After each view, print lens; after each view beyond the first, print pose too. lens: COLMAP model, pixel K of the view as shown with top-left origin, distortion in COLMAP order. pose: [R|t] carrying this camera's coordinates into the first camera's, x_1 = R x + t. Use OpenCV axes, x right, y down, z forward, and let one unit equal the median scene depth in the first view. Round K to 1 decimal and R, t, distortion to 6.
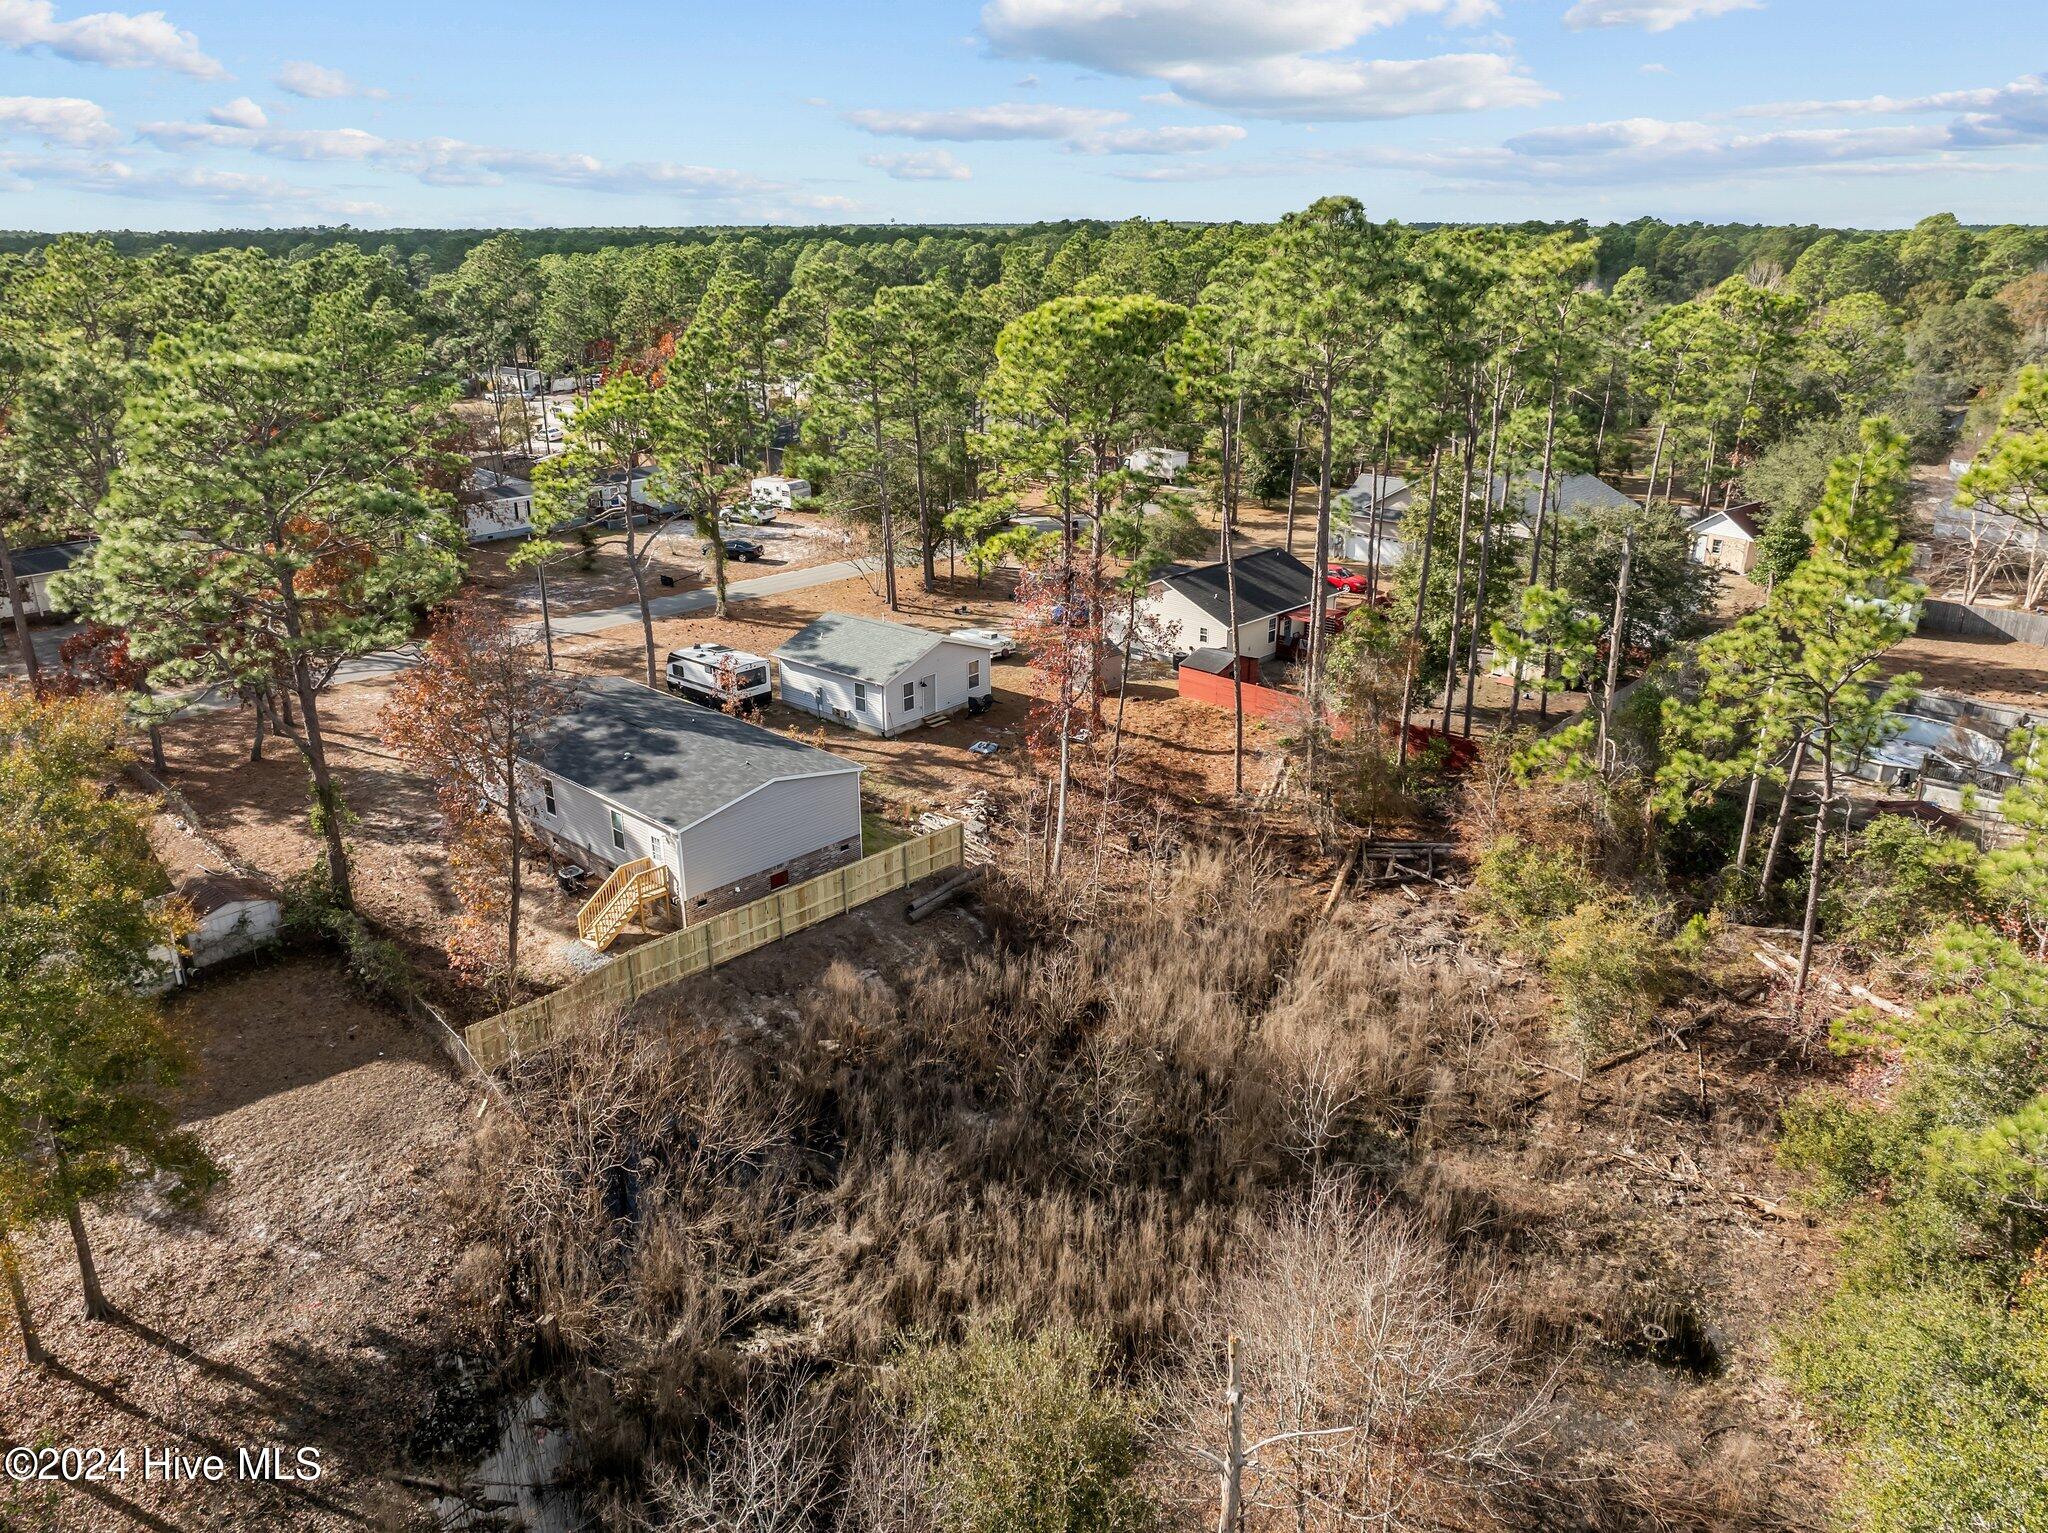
lens RADIAL K [[1434.3, 0, 1028.0], [0, 1434.3, 781.2], [0, 0, 1]] dist [0.004170, -0.000700]
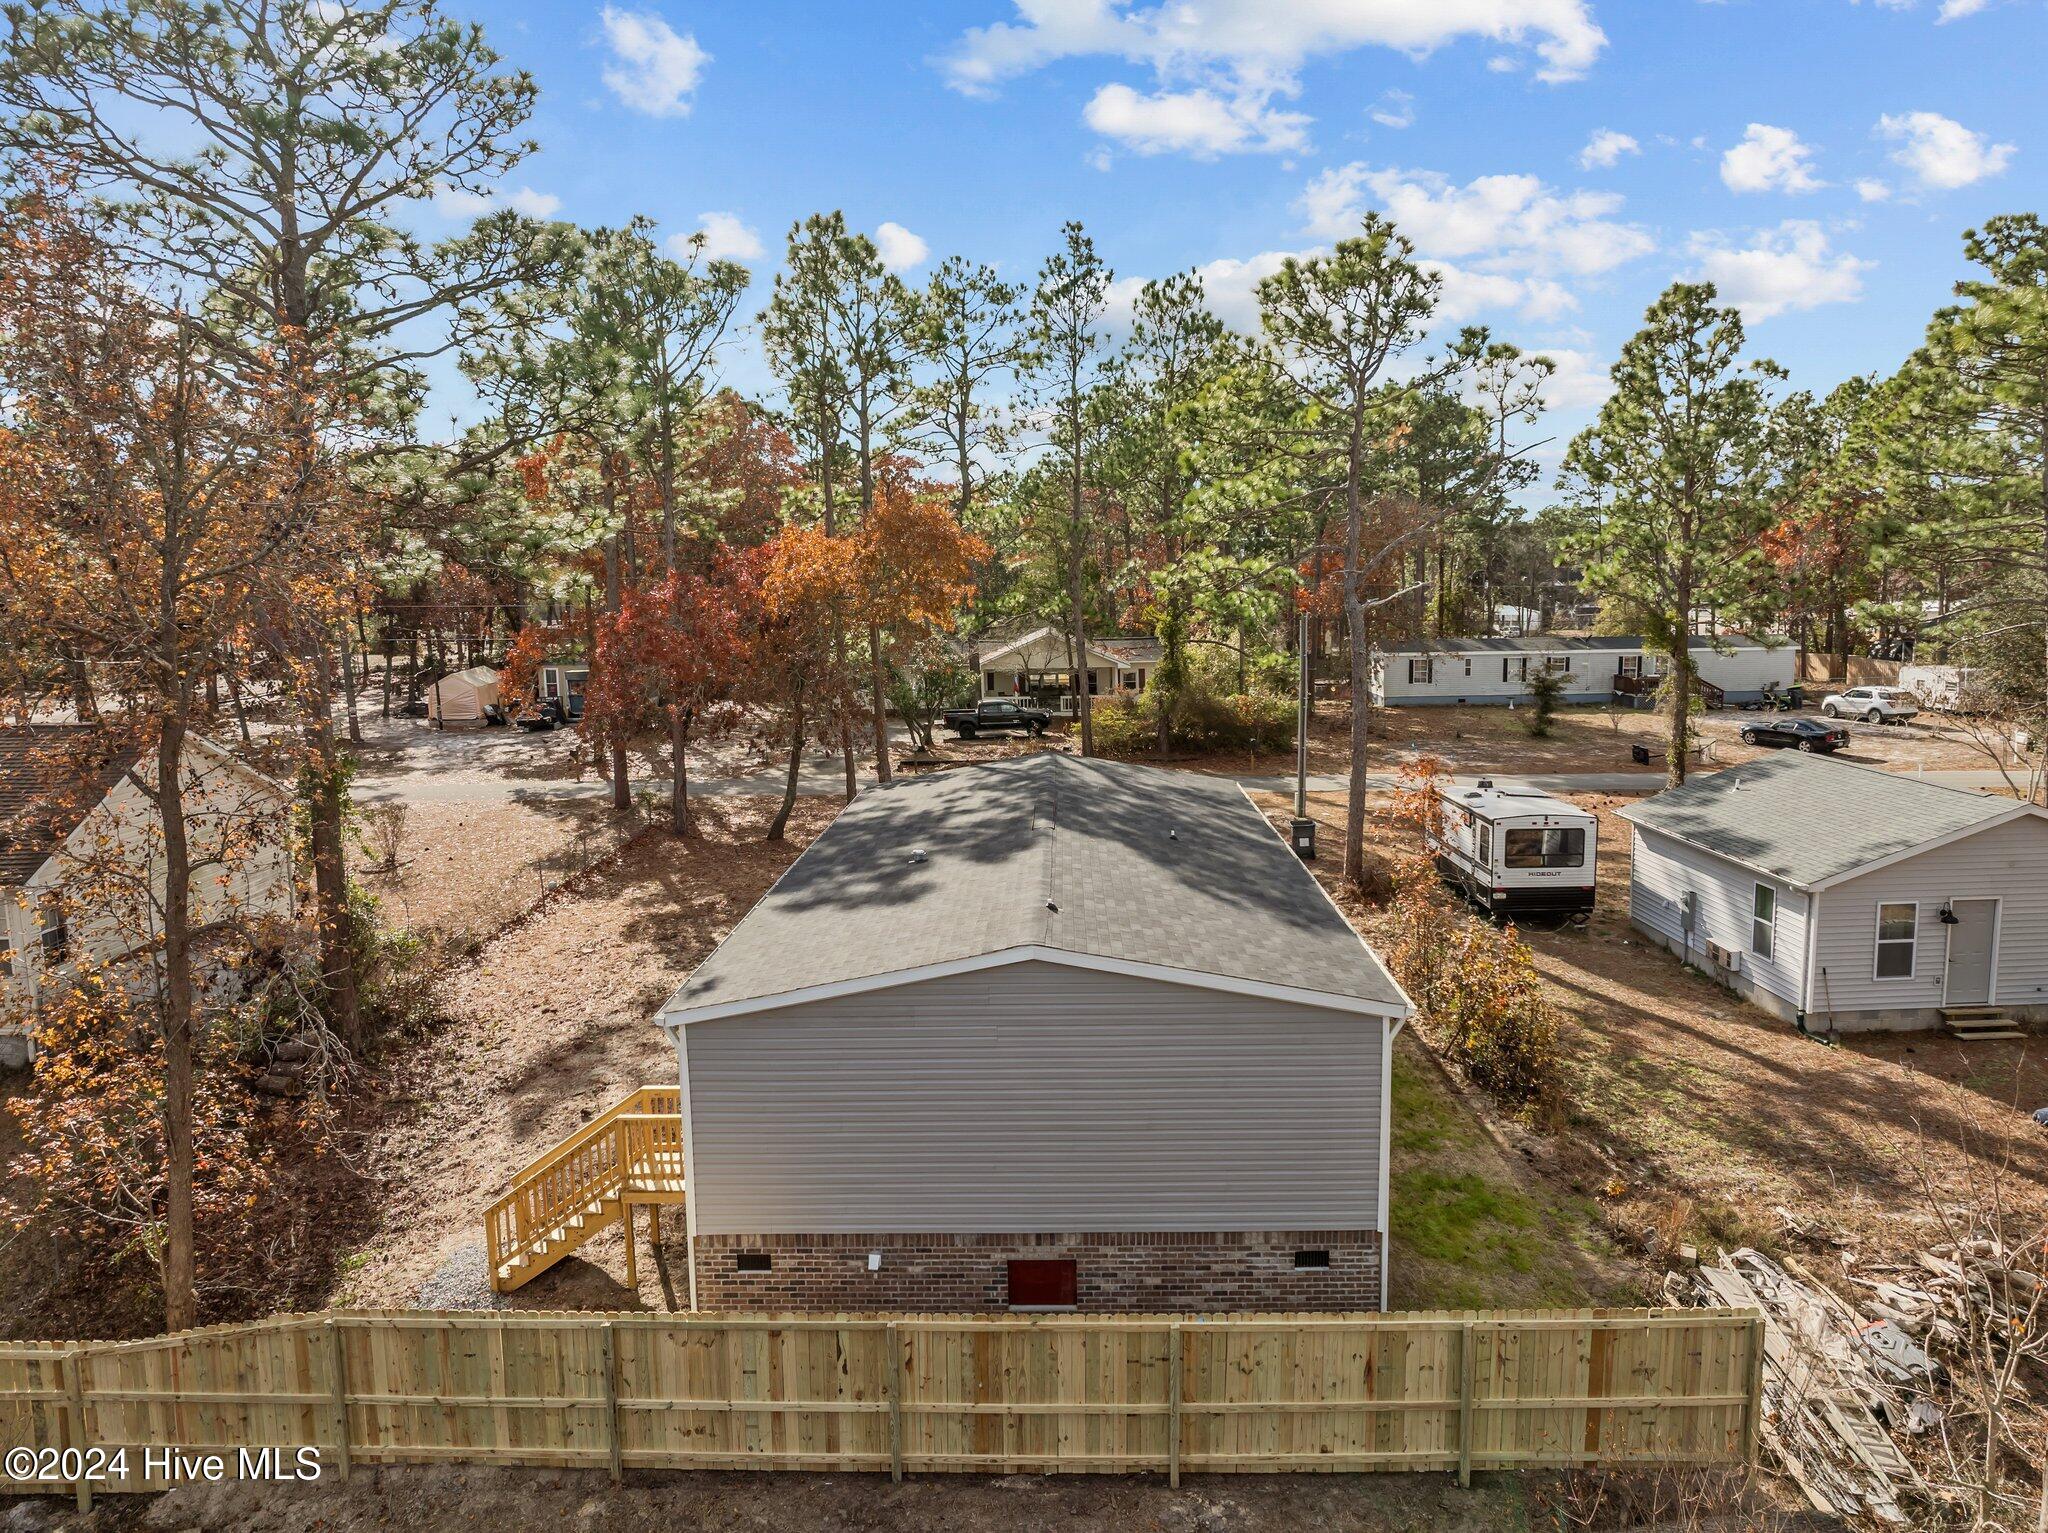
lens RADIAL K [[1436.0, 0, 1025.4], [0, 1436.0, 758.3], [0, 0, 1]] dist [-0.049083, 0.015853]
pose [[0.661381, 0.086495, -0.745046, 0.047747], [-0.254102, 0.960427, -0.114068, -0.005391], [0.705697, 0.264760, 0.657187, 0.732755]]
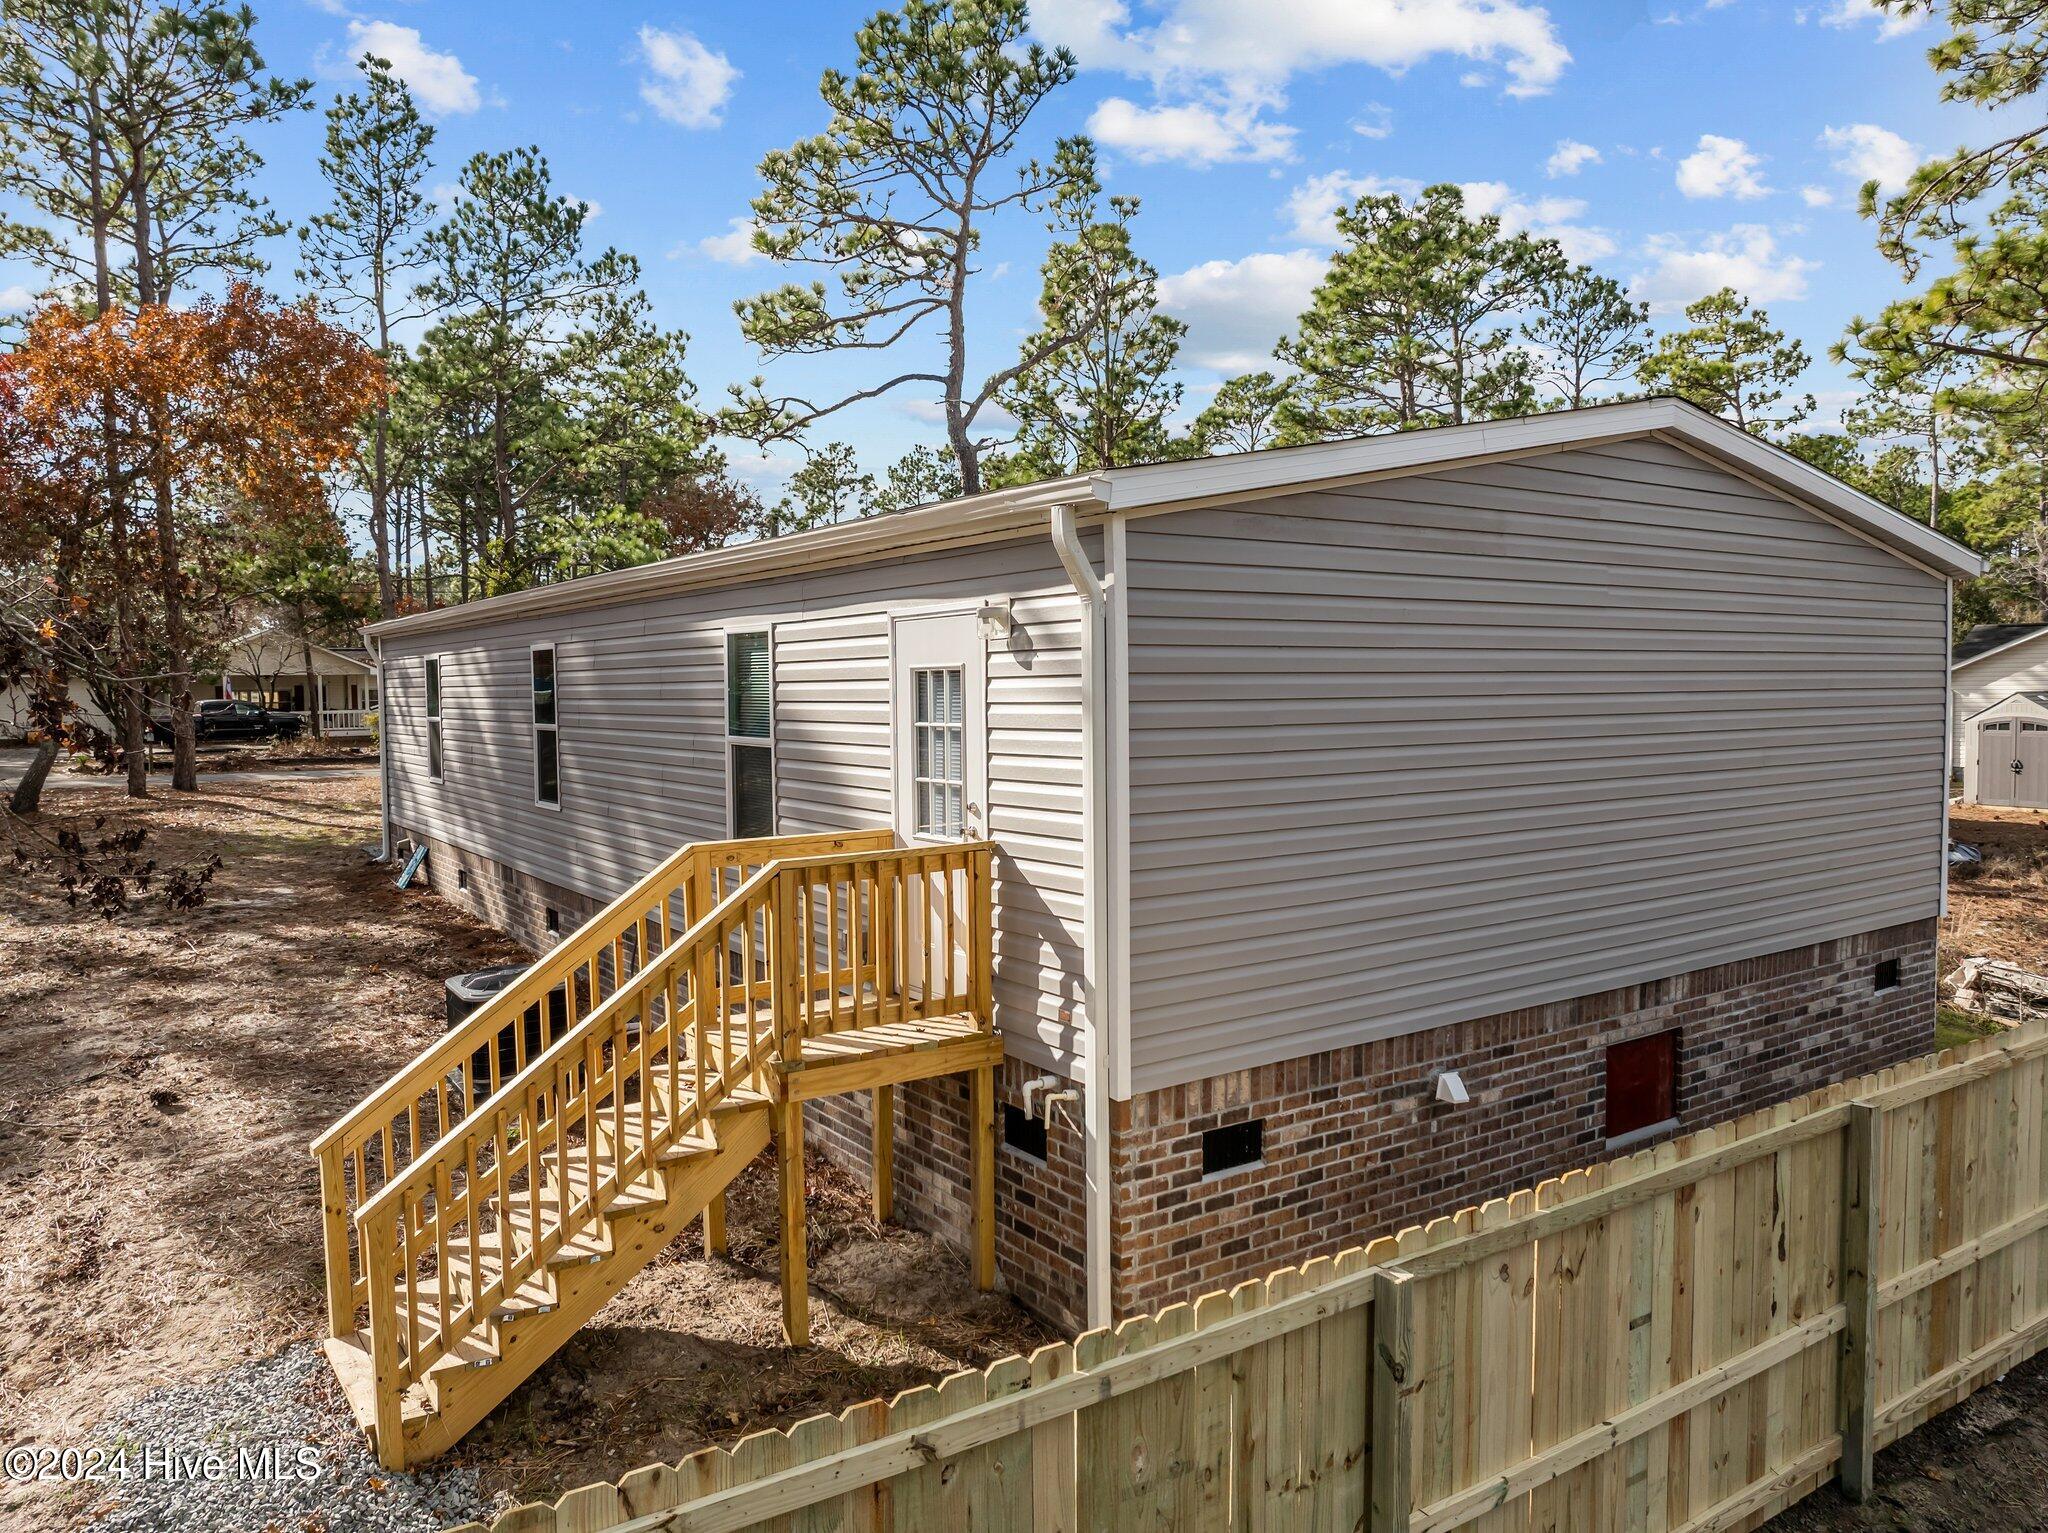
lens RADIAL K [[1445.5, 0, 1024.1], [0, 1445.5, 766.6], [0, 0, 1]] dist [-0.040366, 0.004550]
pose [[0.974876, 0.002668, -0.222730, -0.199053], [-0.070815, 0.951762, -0.298552, 0.085514], [0.211190, 0.306824, 0.928040, 0.792091]]
